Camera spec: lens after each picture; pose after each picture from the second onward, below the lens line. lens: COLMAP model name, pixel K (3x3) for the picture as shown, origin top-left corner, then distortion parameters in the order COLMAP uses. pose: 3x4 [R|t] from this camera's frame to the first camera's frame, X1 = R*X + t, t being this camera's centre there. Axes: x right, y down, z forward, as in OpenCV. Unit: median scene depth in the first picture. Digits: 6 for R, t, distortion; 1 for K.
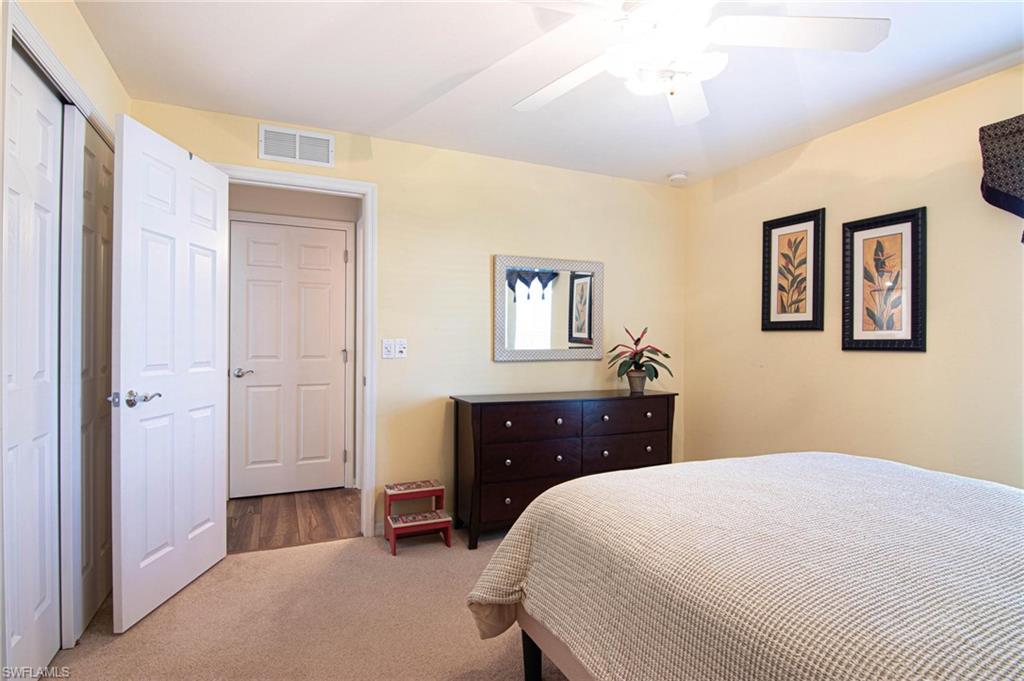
lens RADIAL K [[512.7, 0, 512.0], [0, 512.7, 340.5], [0, 0, 1]] dist [0.002963, -0.016195]
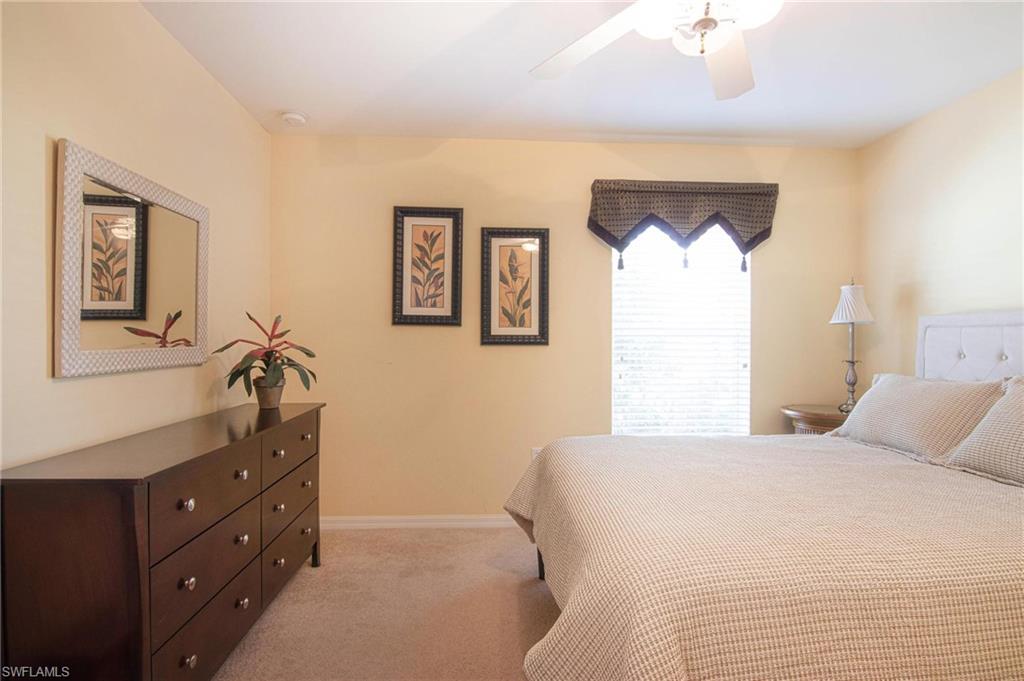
lens RADIAL K [[512.7, 0, 512.0], [0, 512.7, 340.5], [0, 0, 1]] dist [0.002963, -0.016195]
pose [[0.370806, -0.005209, 0.928696, -0.314707], [-0.006248, 0.999948, 0.008103, 0.001077], [-0.928689, -0.008807, 0.370755, 0.501441]]
